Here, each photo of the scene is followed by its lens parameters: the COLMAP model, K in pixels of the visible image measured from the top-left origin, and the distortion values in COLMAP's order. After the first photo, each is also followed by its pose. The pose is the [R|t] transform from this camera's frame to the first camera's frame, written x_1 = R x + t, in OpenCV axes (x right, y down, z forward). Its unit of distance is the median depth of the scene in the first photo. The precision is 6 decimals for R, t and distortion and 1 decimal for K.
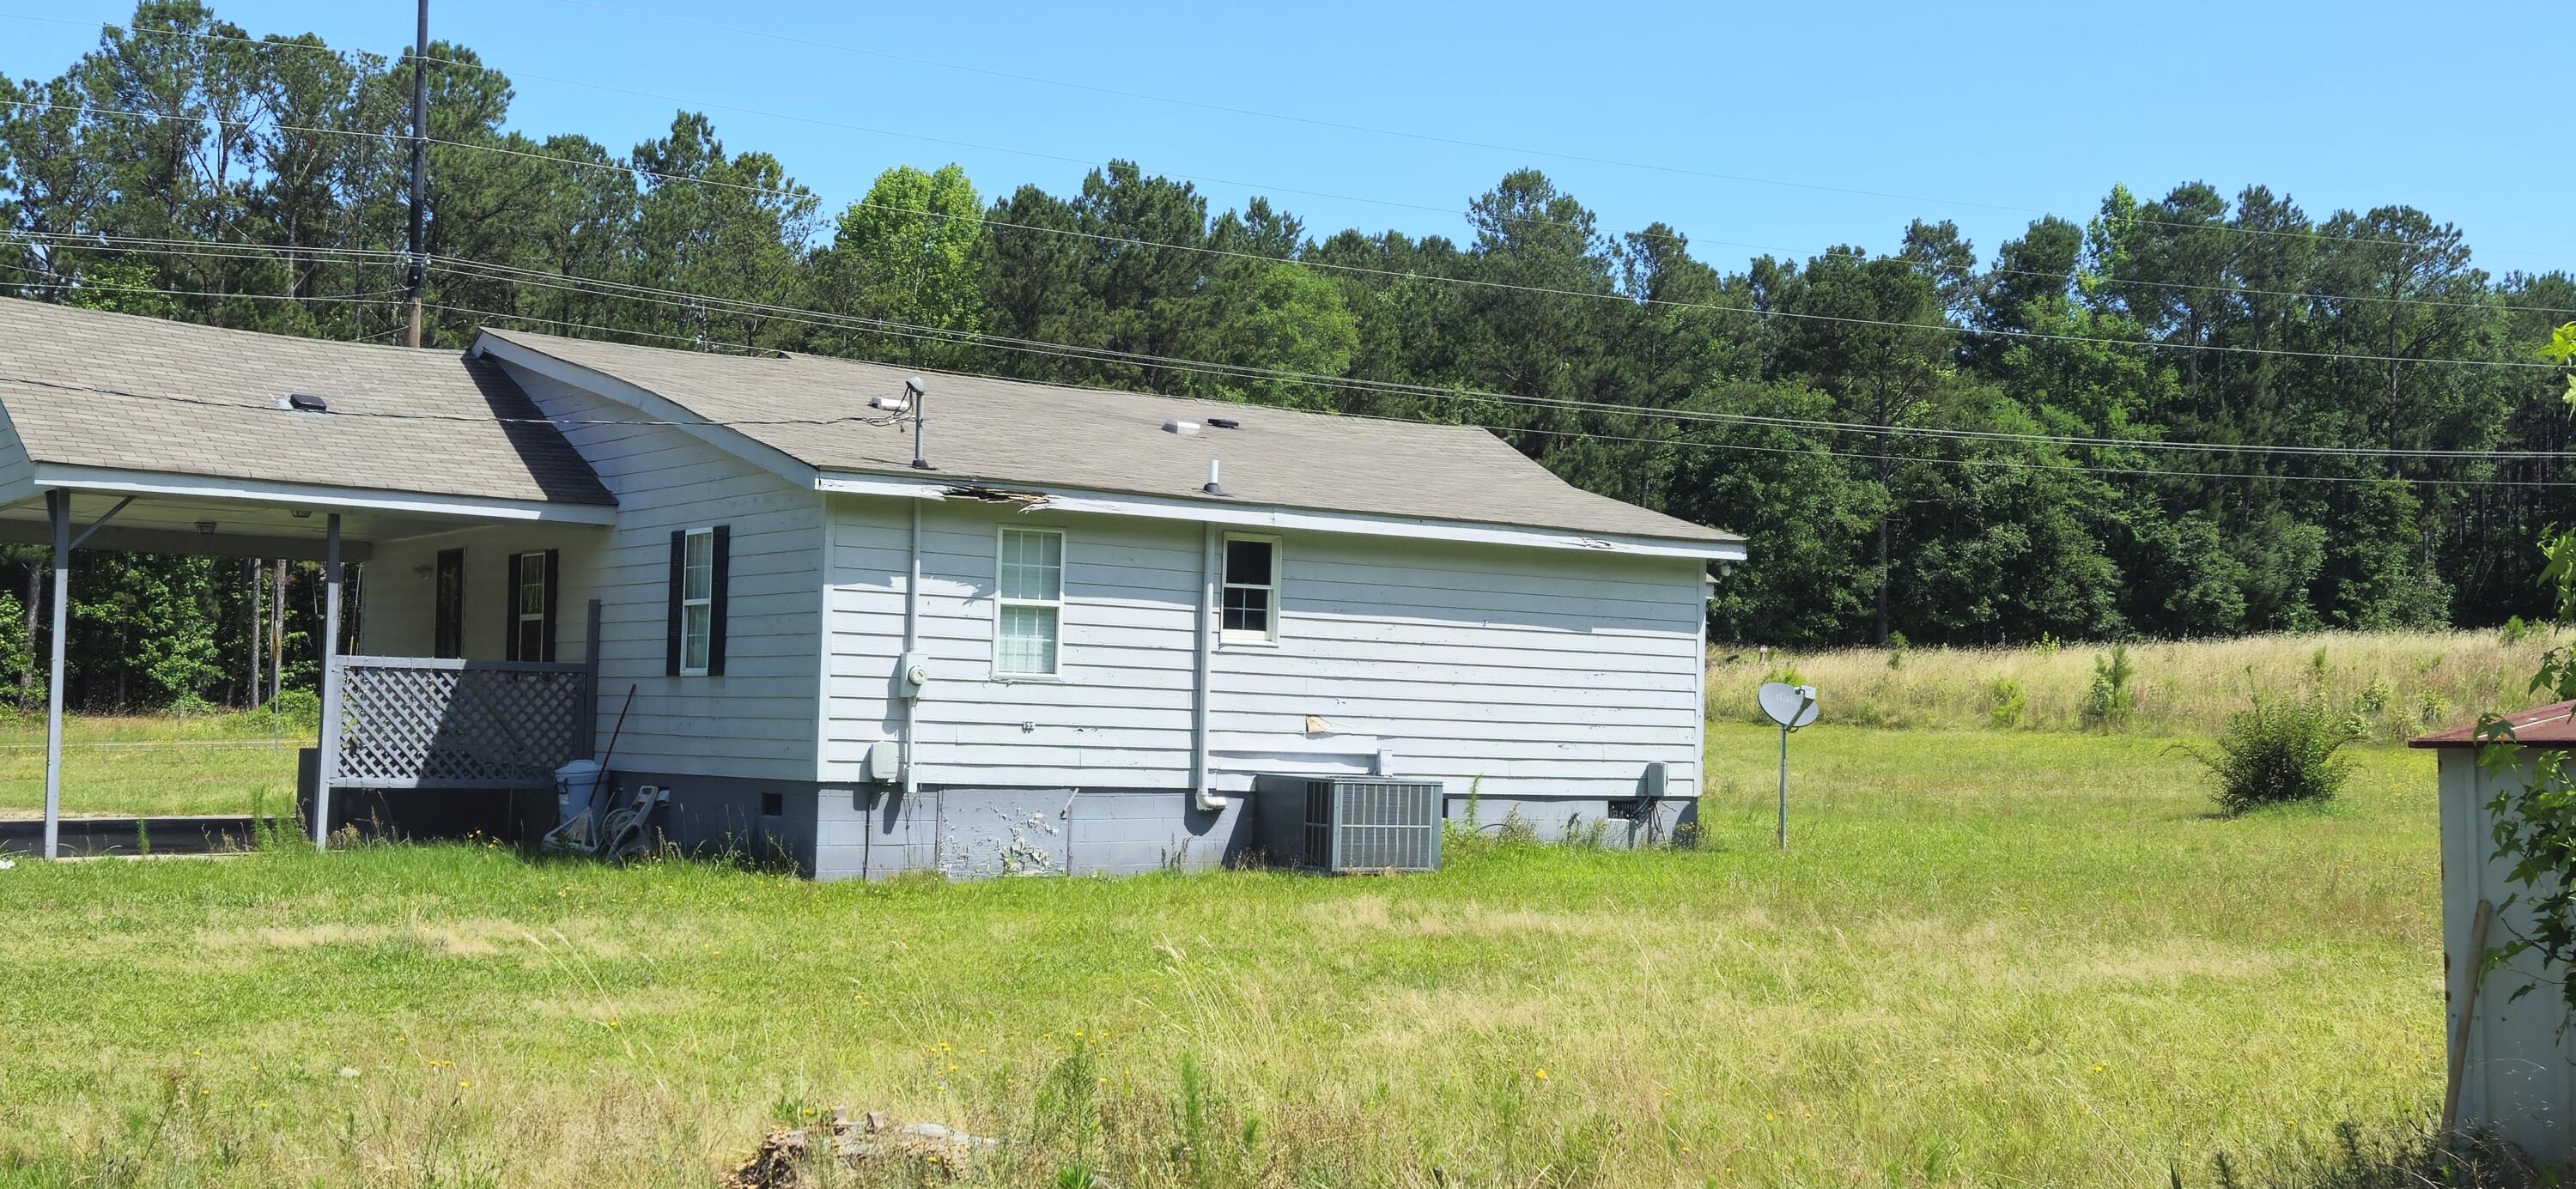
lens RADIAL K [[2957.6, 0, 1320.4], [0, 2957.6, 601.4], [0, 0, 1]] dist [0.098121, -0.018628]
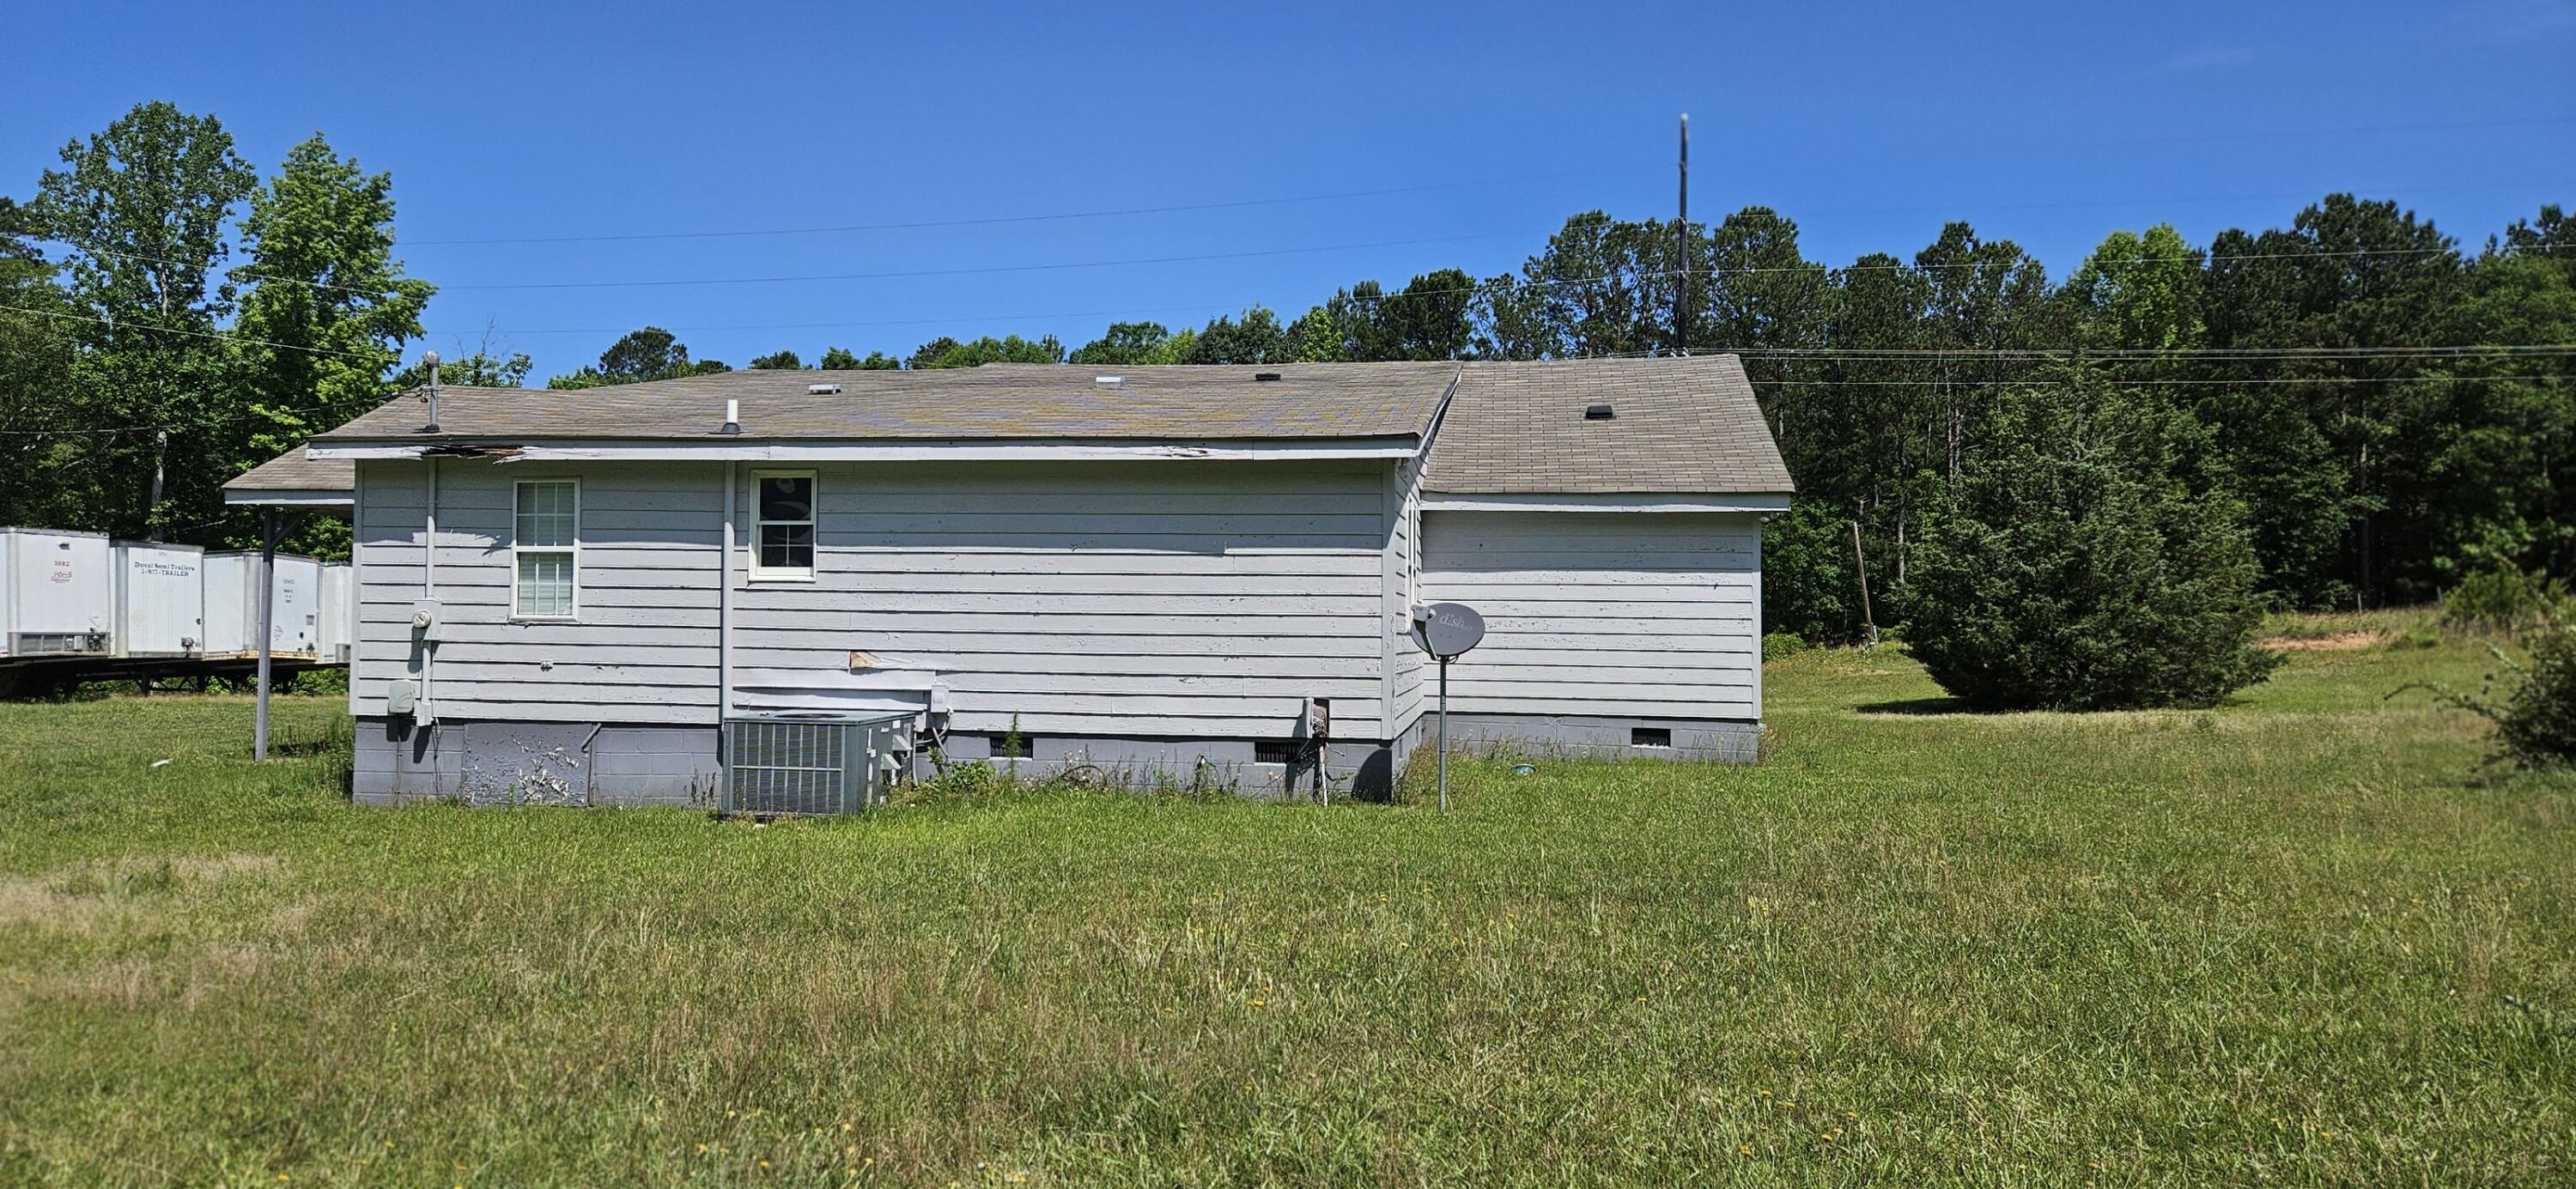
lens RADIAL K [[1745.9, 0, 1277.2], [0, 1745.9, 598.1], [0, 0, 1]] dist [0.088942, -0.090630]
pose [[0.711883, -0.034603, -0.701445, 0.386768], [0.037346, 0.999237, -0.011392, 0.025250], [0.701304, -0.018086, 0.712633, 0.524637]]
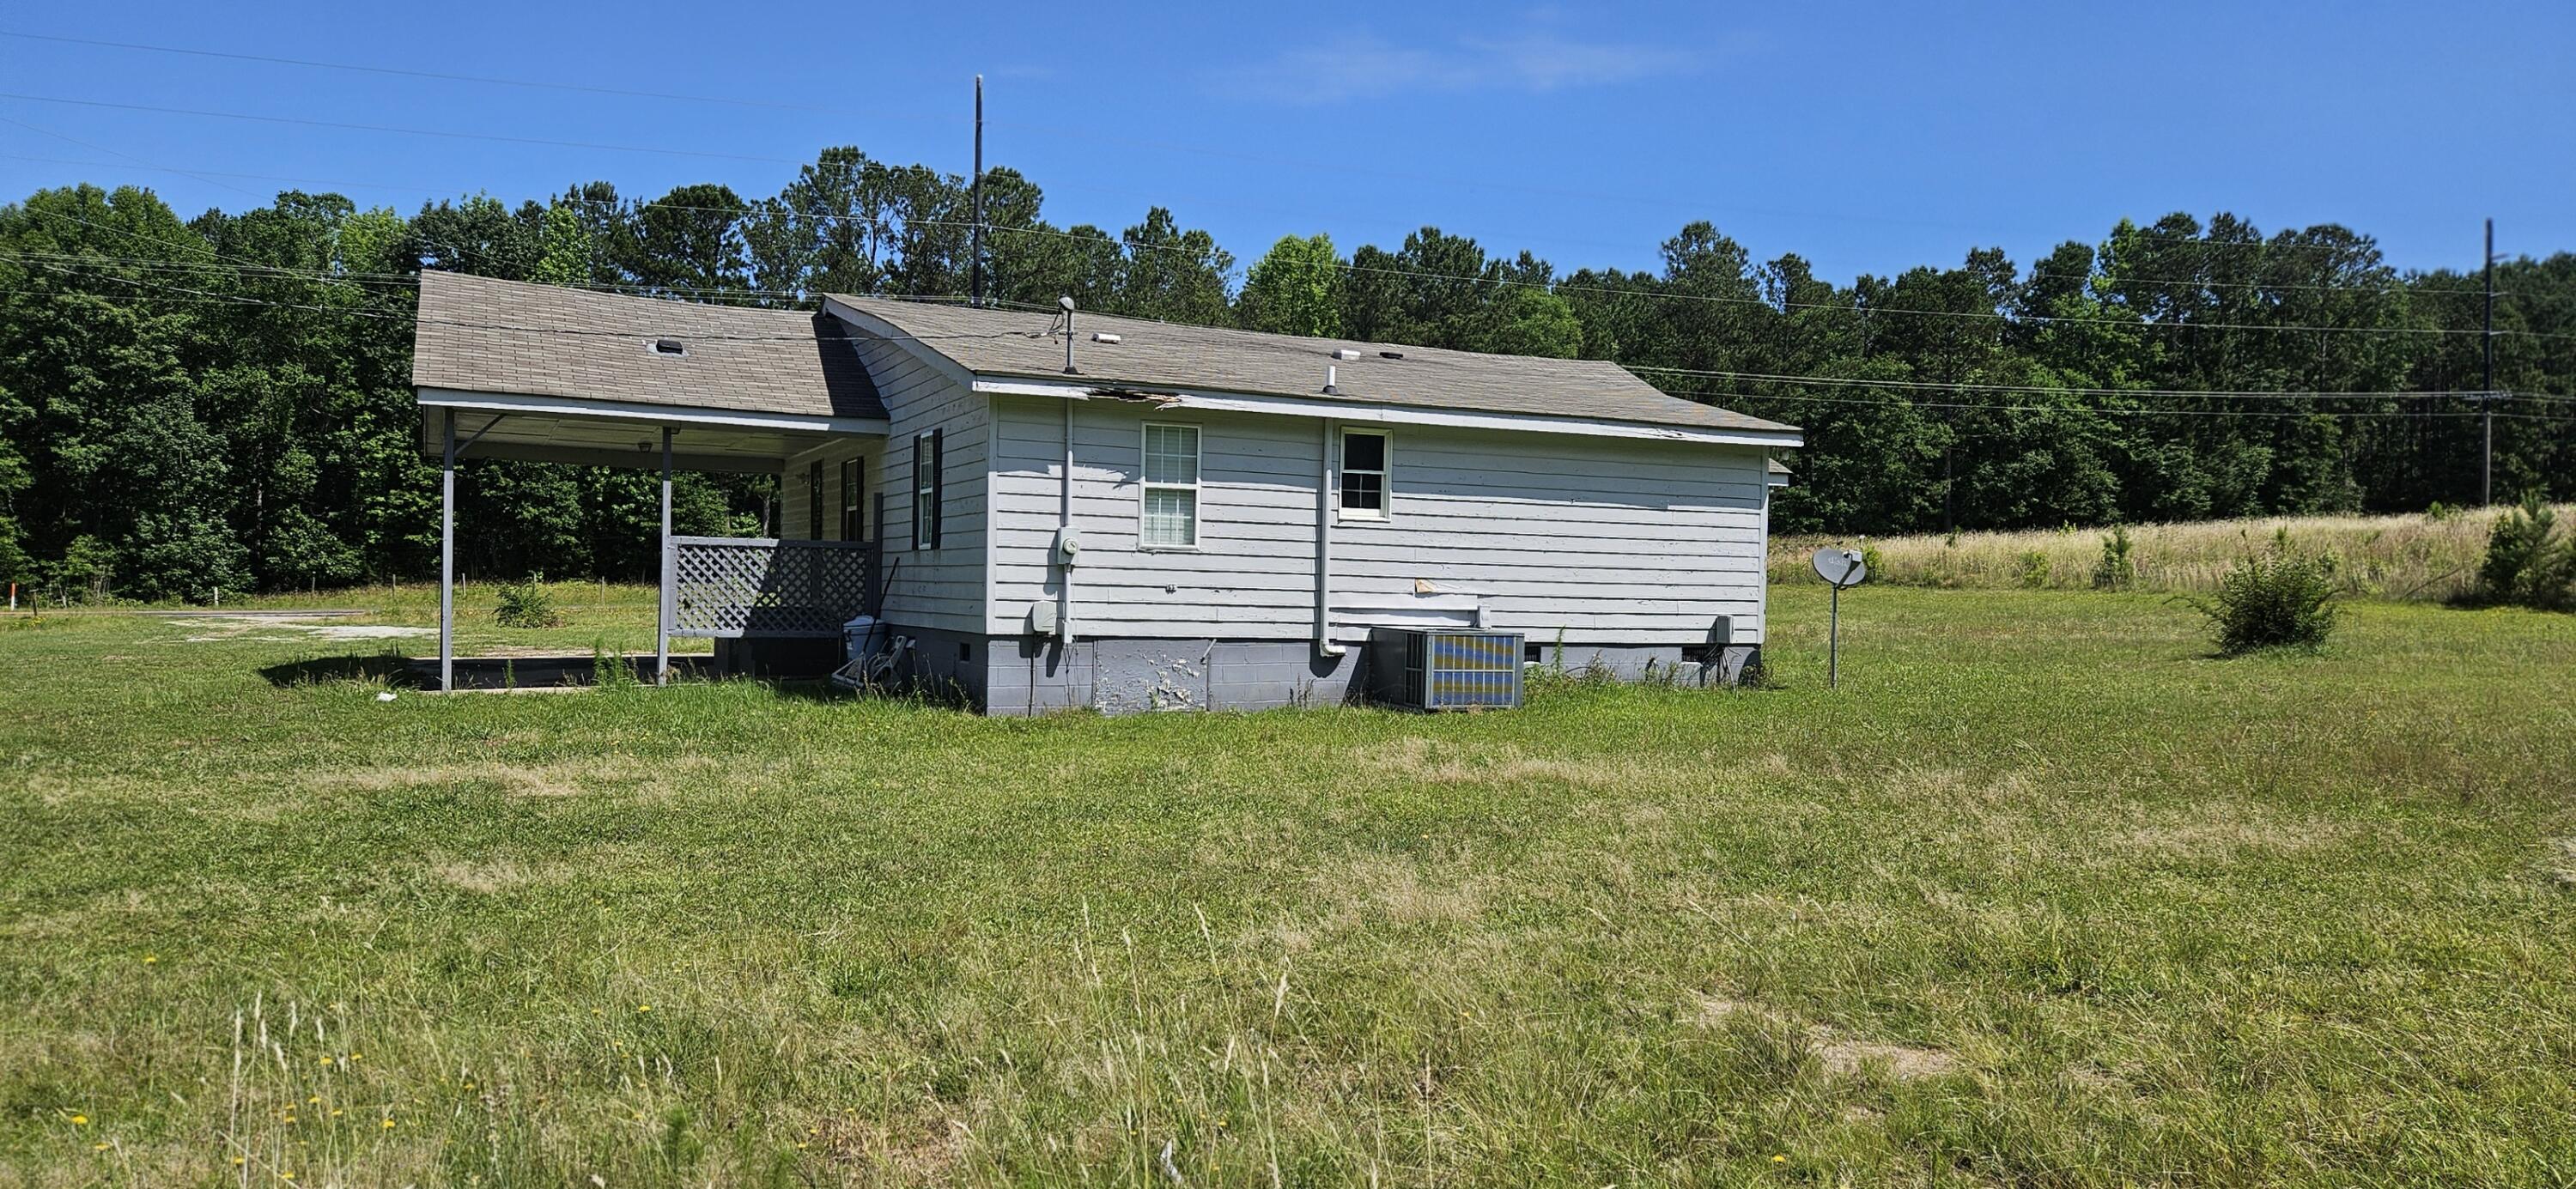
lens RADIAL K [[1745.9, 0, 1277.2], [0, 1745.9, 598.1], [0, 0, 1]] dist [0.088942, -0.090630]
pose [[0.984006, -0.004638, -0.178078, 0.051321], [0.012798, 0.998918, 0.044701, 0.010640], [0.177678, -0.046265, 0.983001, 0.218871]]
